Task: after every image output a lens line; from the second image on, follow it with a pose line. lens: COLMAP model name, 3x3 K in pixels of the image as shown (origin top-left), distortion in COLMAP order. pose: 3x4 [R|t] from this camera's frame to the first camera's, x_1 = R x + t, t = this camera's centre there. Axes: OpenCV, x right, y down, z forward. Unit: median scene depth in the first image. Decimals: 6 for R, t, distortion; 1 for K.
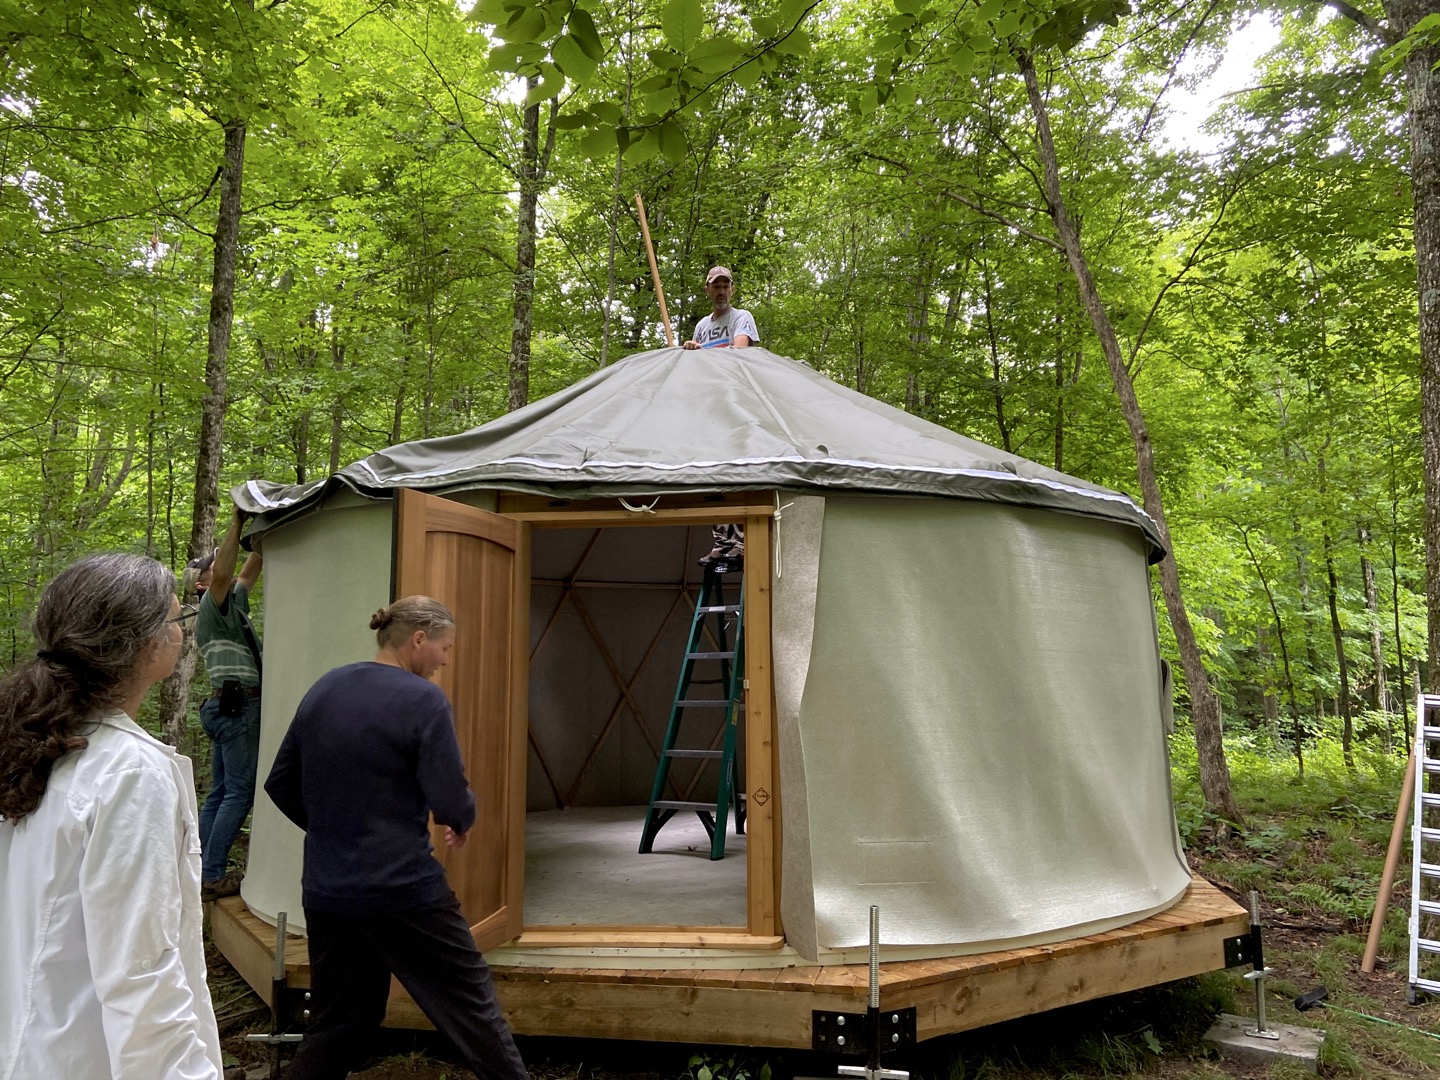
lens RADIAL K [[1087.8, 0, 730.9], [0, 1087.8, 519.3], [0, 0, 1]] dist [0.093971, -0.152860]
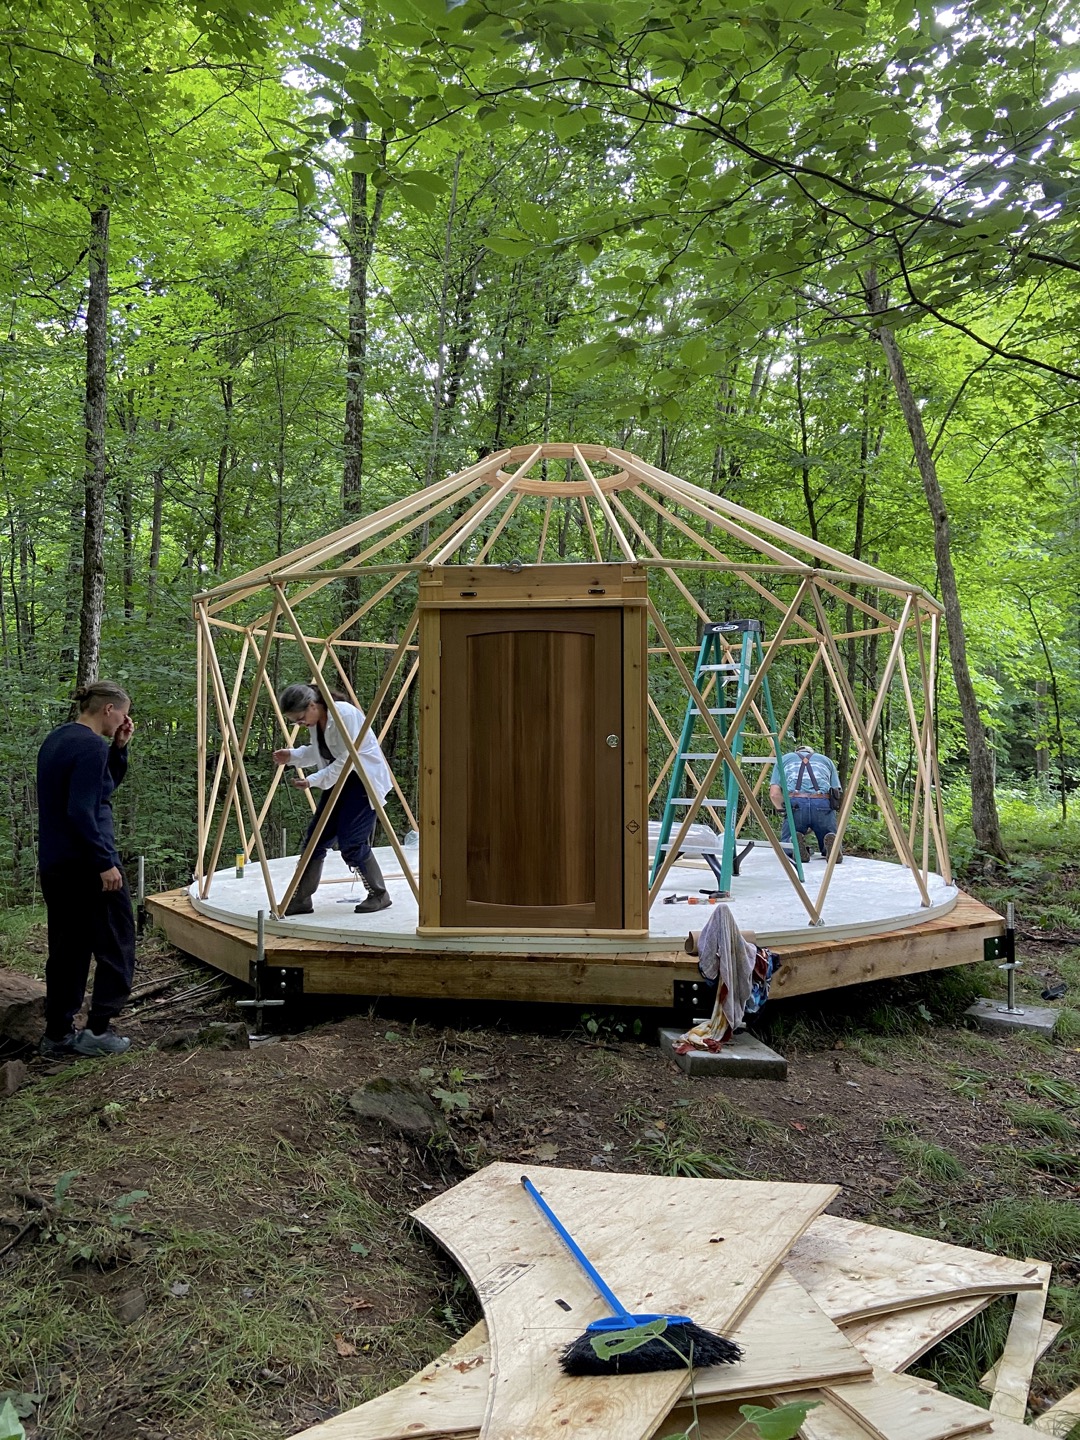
lens RADIAL K [[1087.8, 0, 540.0], [0, 1087.8, 720.0], [0, 0, 1]] dist [0.093971, -0.152860]
pose [[0.999779, 0.006168, 0.020116, -0.045779], [-0.008806, 0.990964, 0.133836, -0.017157], [-0.019109, -0.133983, 0.990799, -0.106263]]
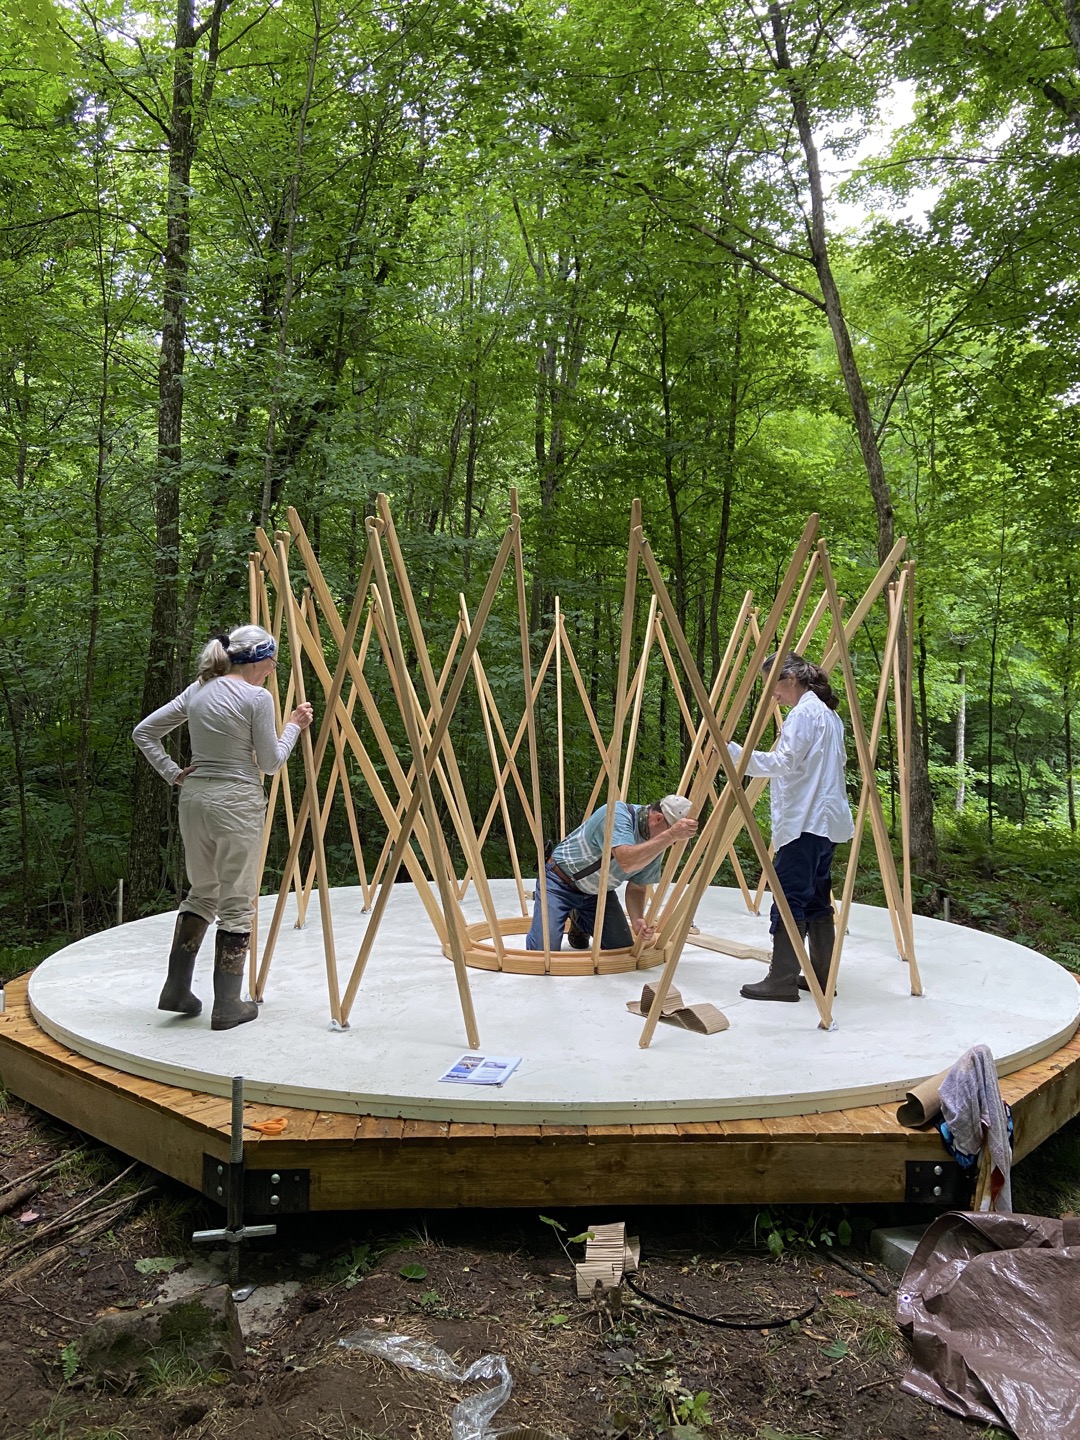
lens RADIAL K [[1089.9, 0, 541.3], [0, 1089.9, 705.5], [0, 0, 1]] dist [0.107277, -0.147911]
pose [[0.965615, 0.023936, 0.258870, -0.176670], [-0.057033, 0.990999, 0.121110, -0.004678], [-0.253641, -0.131710, 0.958289, 0.102070]]
